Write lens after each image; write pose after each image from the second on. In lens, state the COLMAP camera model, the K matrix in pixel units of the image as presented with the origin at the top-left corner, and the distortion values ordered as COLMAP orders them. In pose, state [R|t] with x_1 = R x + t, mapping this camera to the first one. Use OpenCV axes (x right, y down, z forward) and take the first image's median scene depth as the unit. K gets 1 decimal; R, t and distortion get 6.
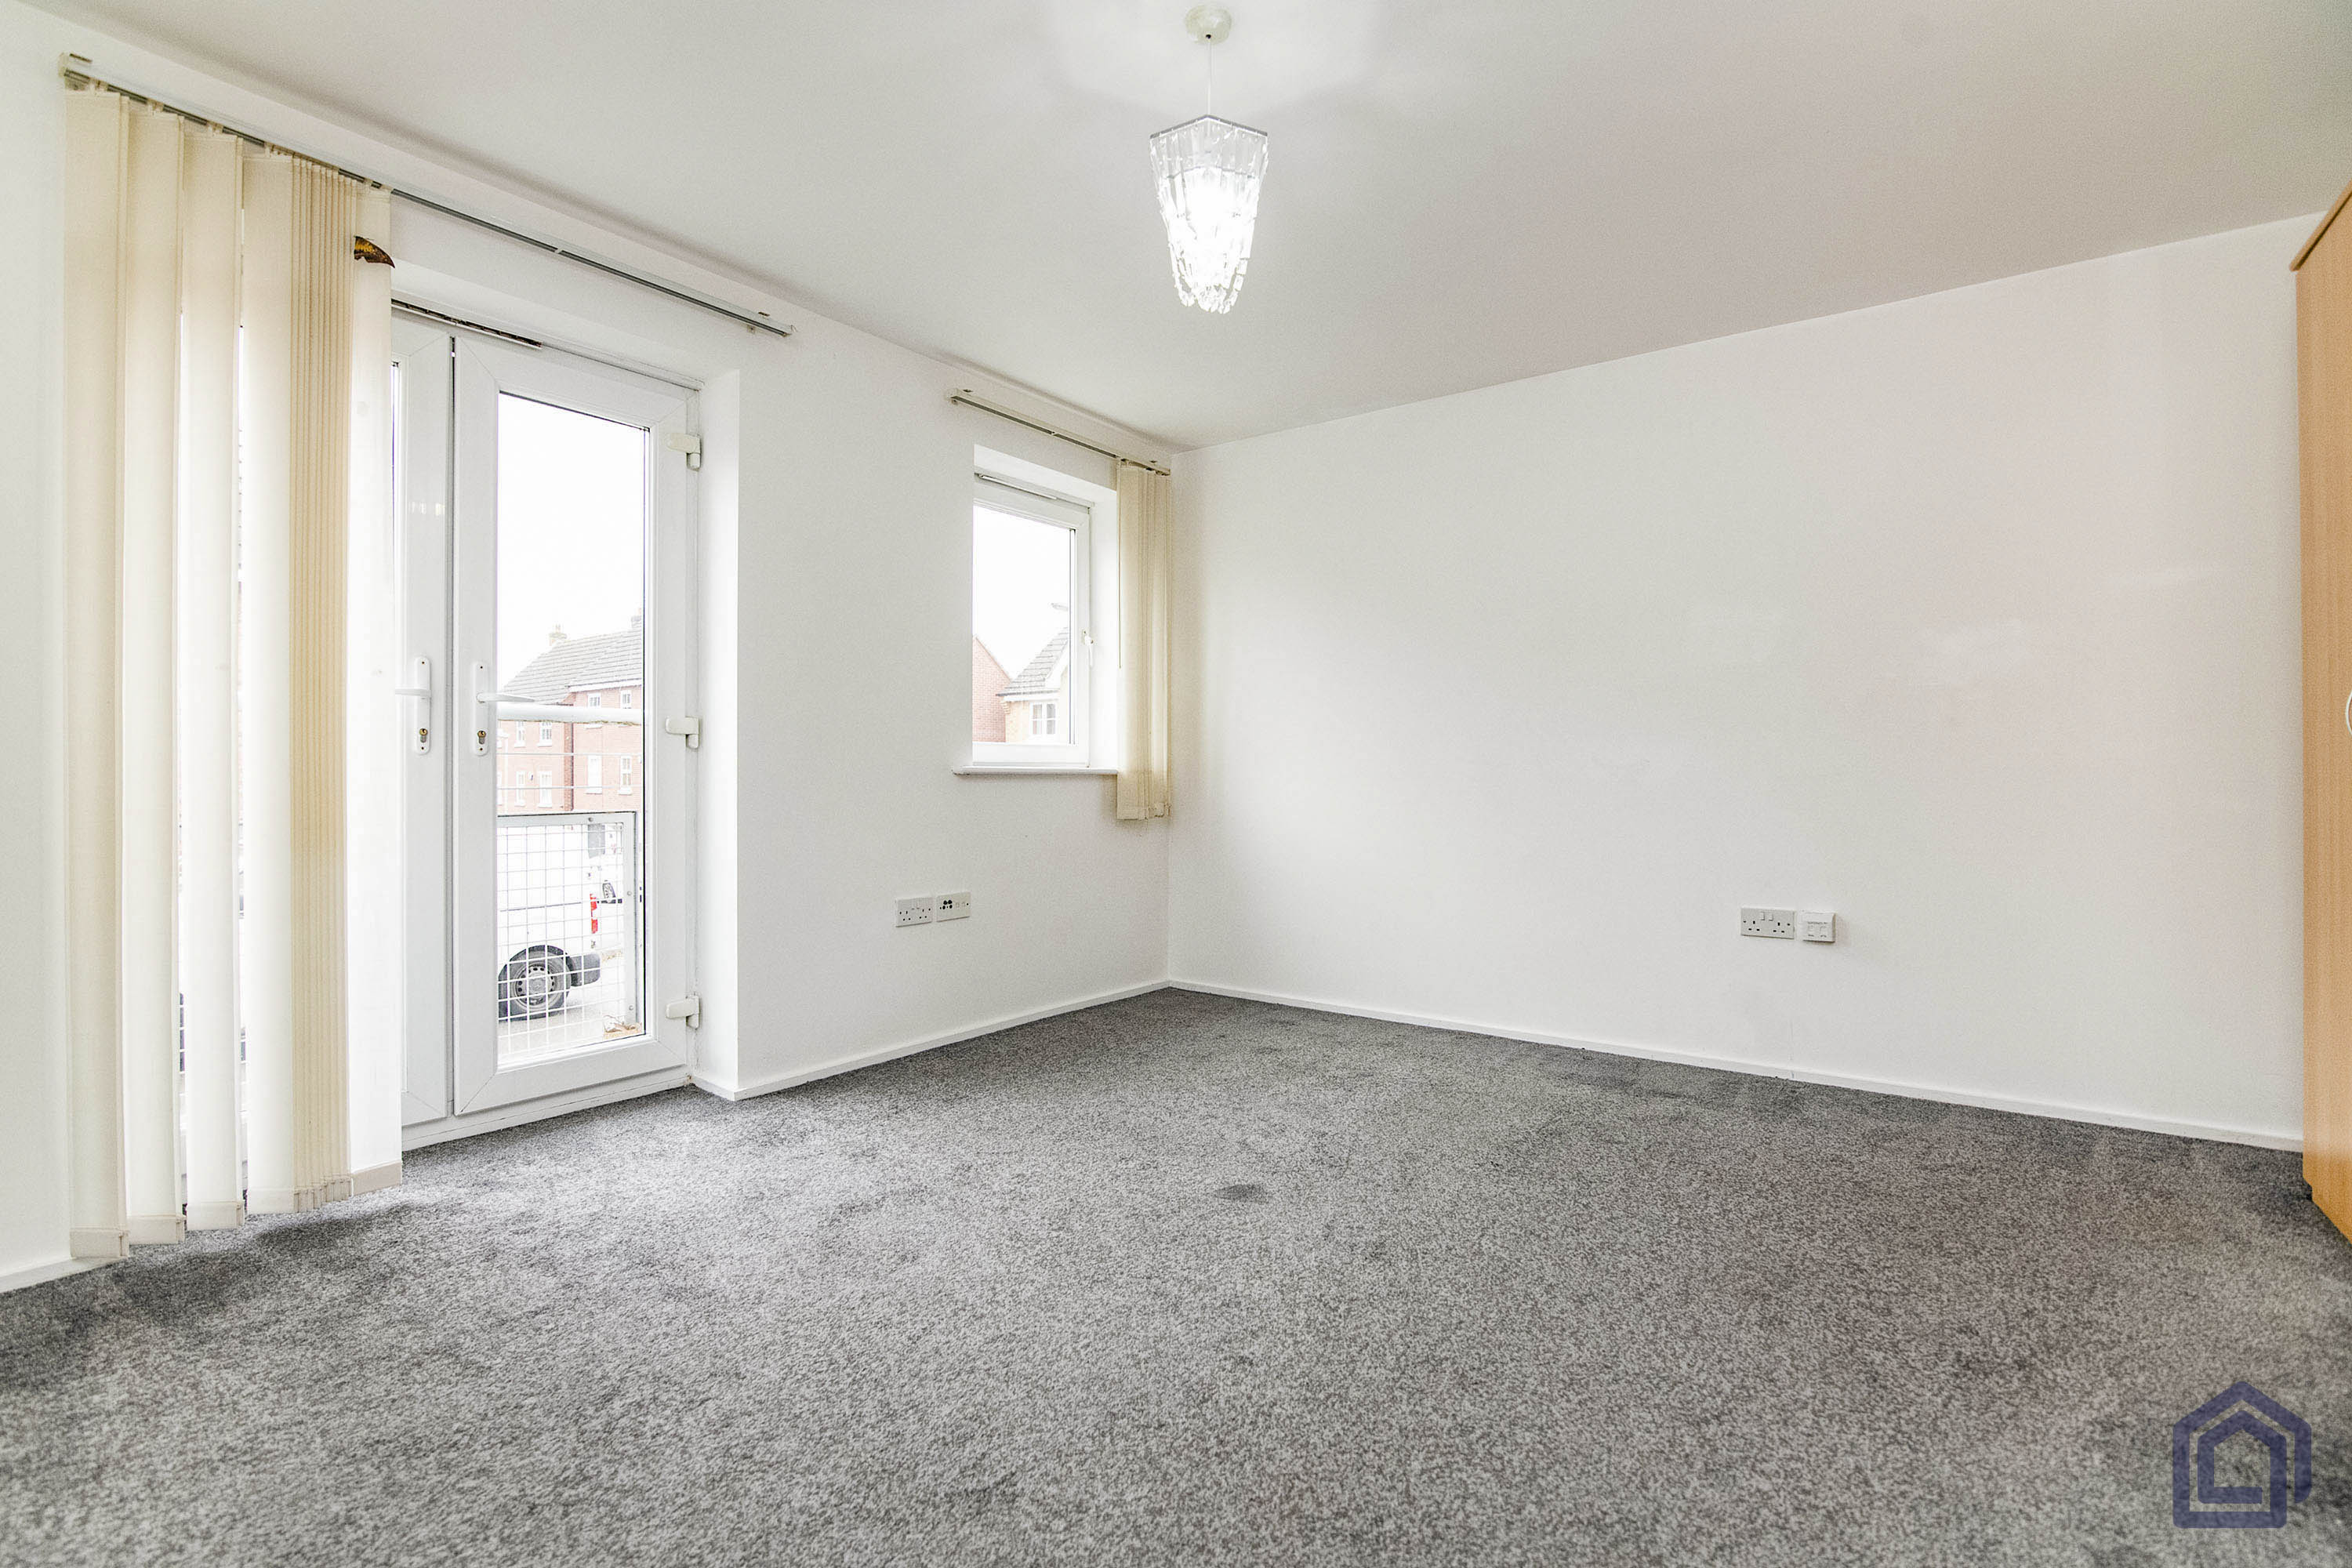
lens RADIAL K [[1082.9, 0, 1173.9], [0, 1082.9, 774.8], [0, 0, 1]] dist [-0.027002, 0.005939]
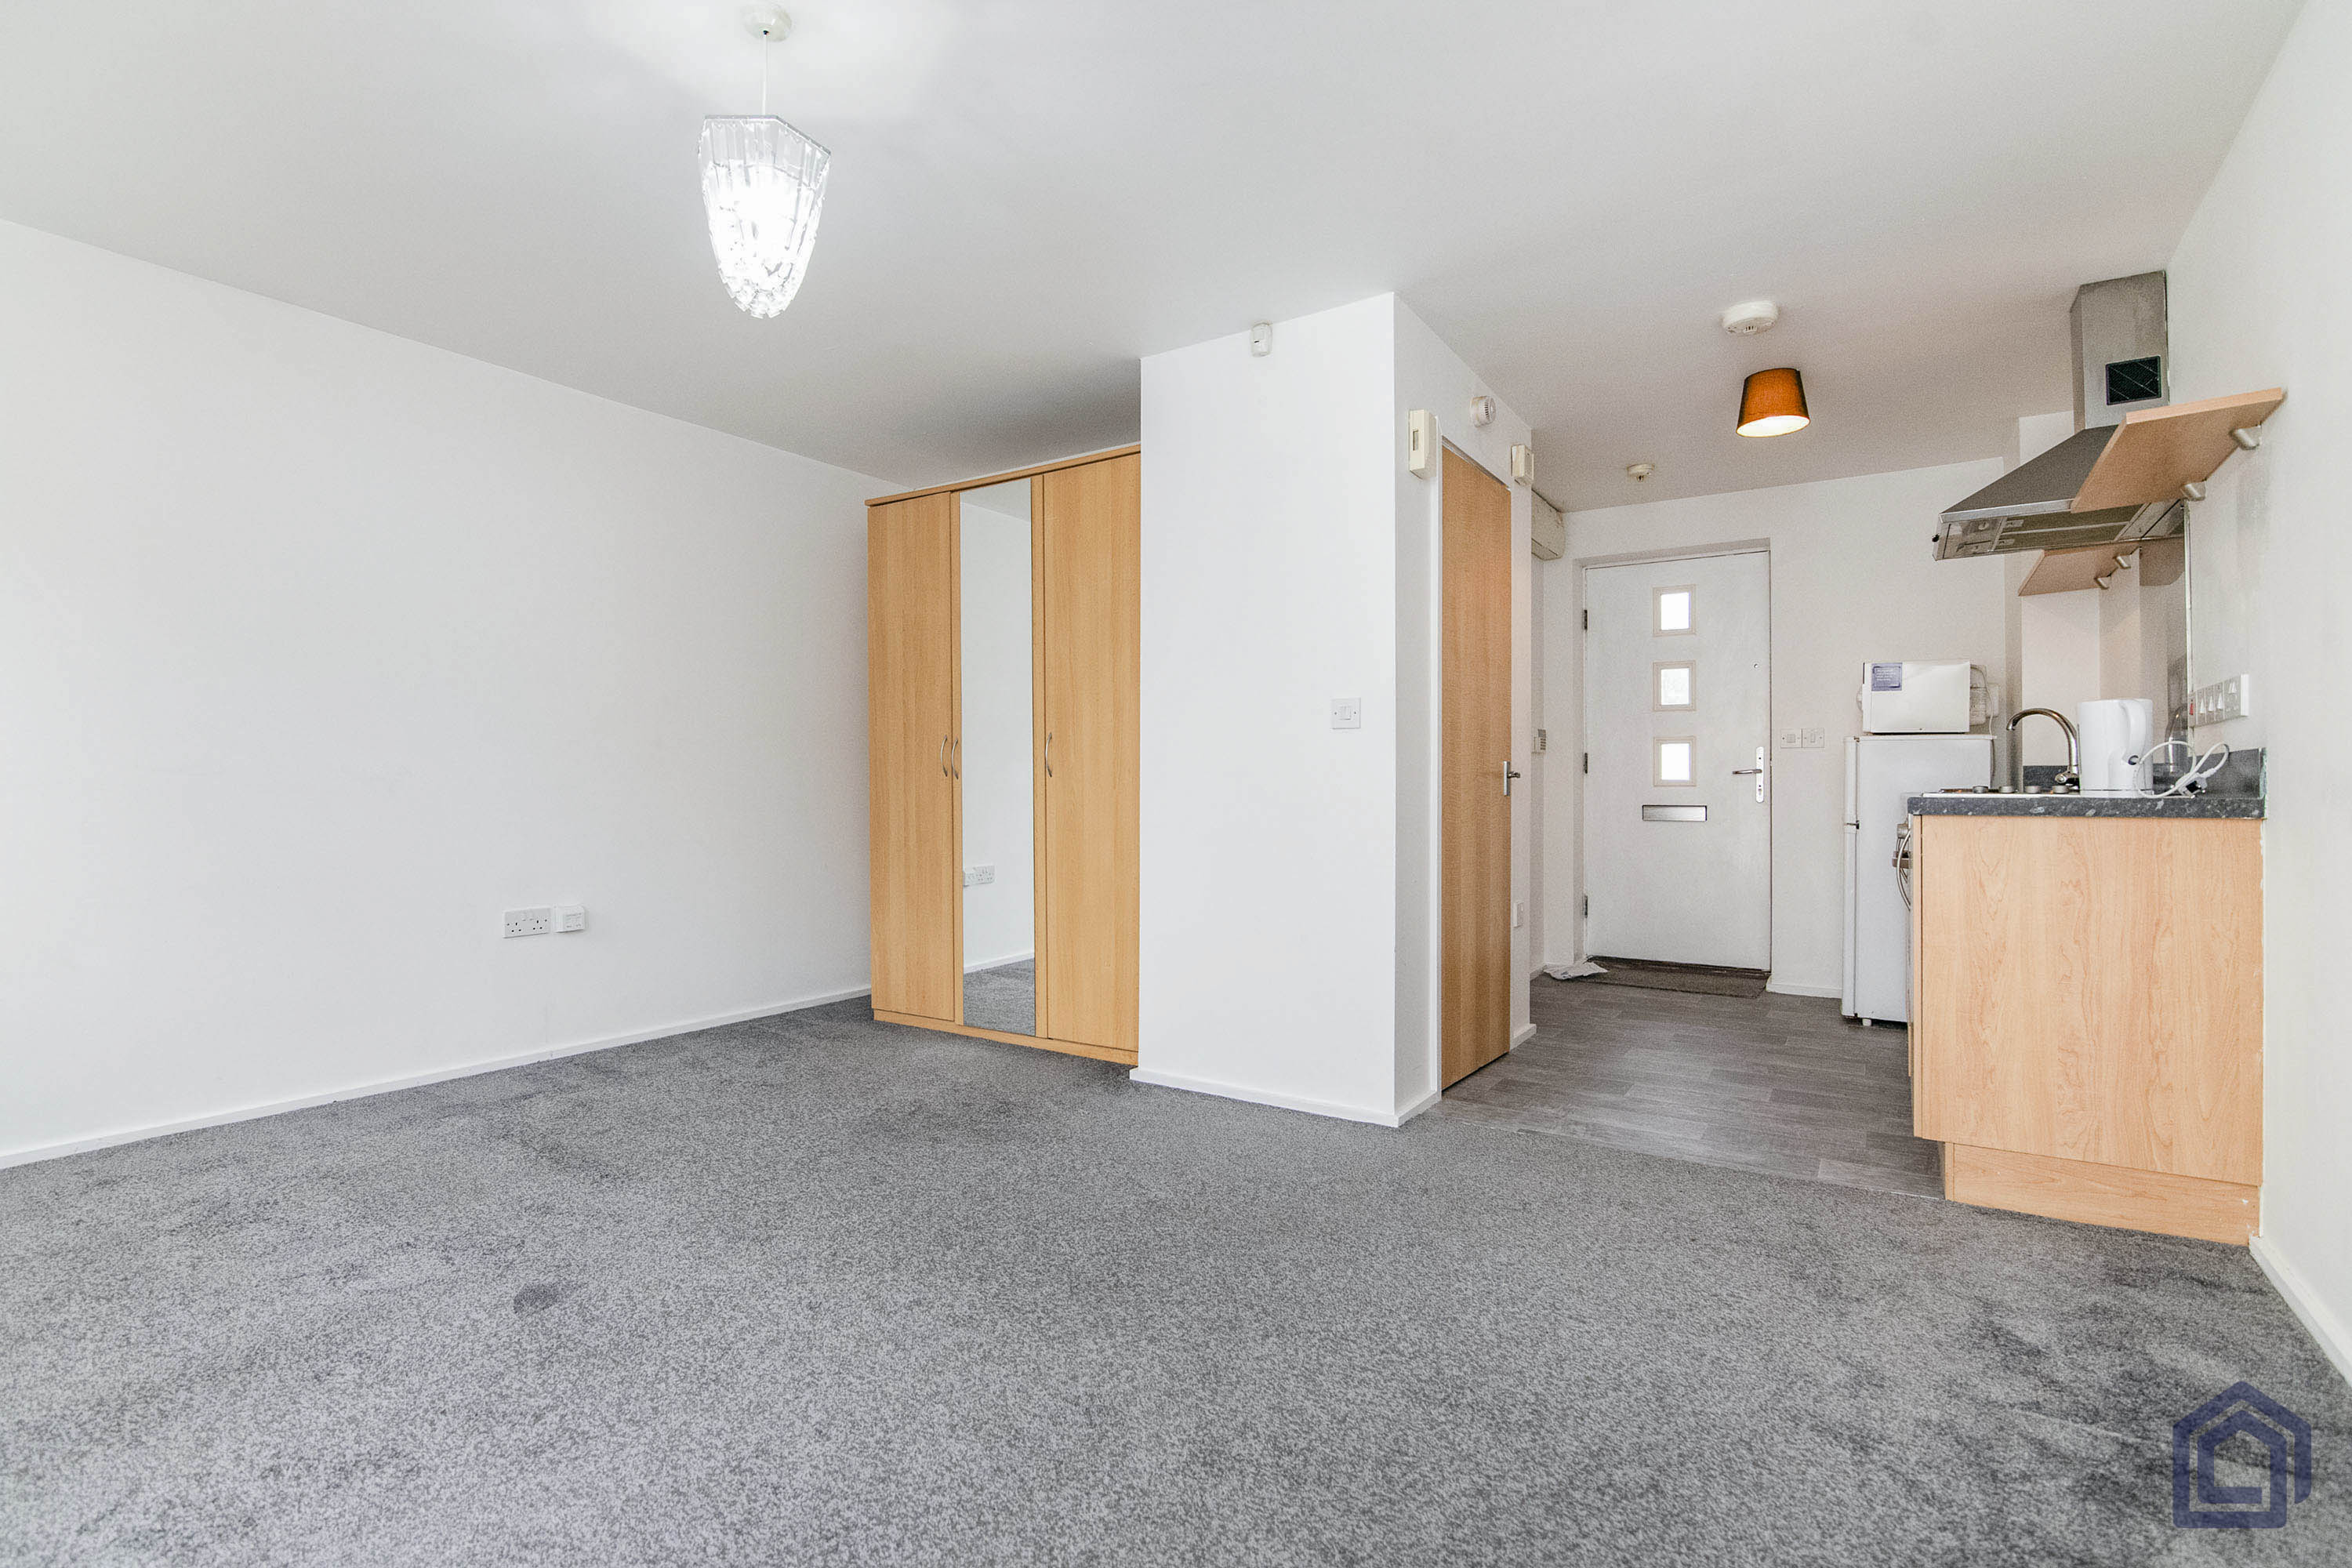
lens RADIAL K [[1082.9, 0, 1173.9], [0, 1082.9, 774.8], [0, 0, 1]] dist [-0.027002, 0.005939]
pose [[-0.049645, 0.006414, 0.998746, -0.604110], [-0.000282, 0.999979, -0.006436, -0.005274], [-0.998767, -0.000601, -0.049642, 0.430925]]
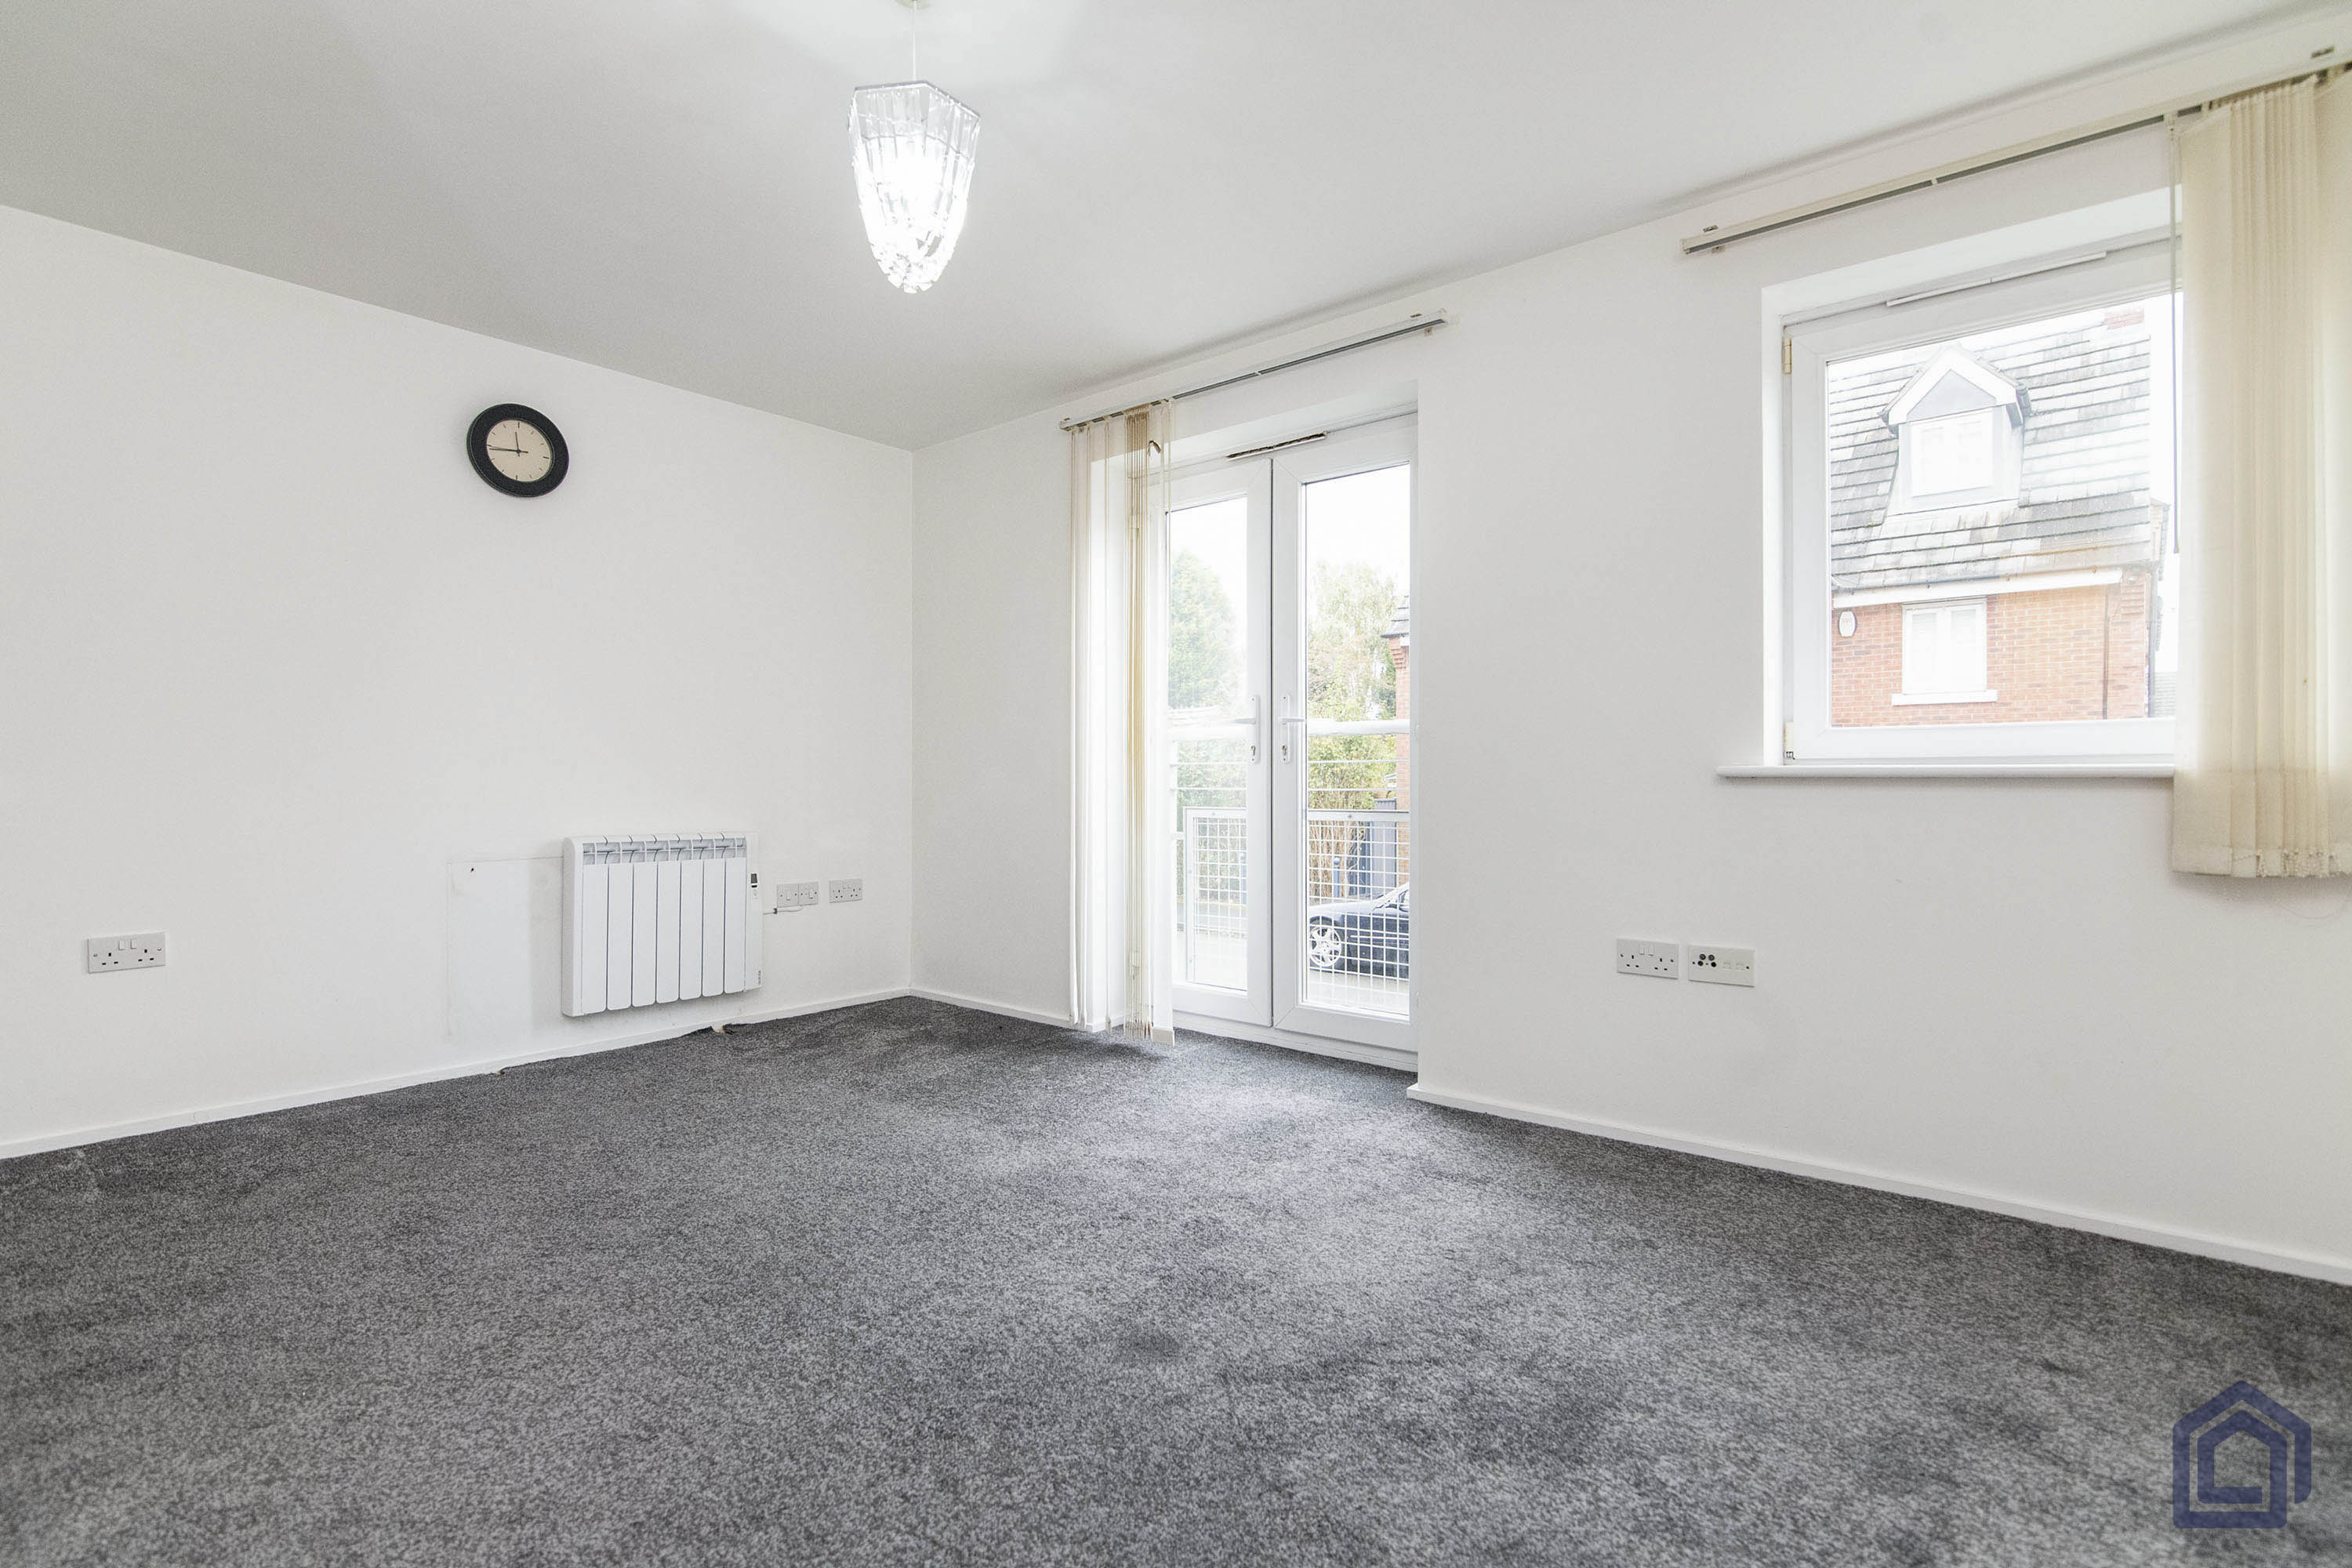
lens RADIAL K [[1082.9, 0, 1173.9], [0, 1082.9, 774.8], [0, 0, 1]] dist [-0.027002, 0.005939]
pose [[-0.057964, -0.004162, -0.998310, 0.614923], [0.000590, 0.999991, -0.004203, 0.000685], [0.998319, -0.000832, -0.057961, 0.819947]]
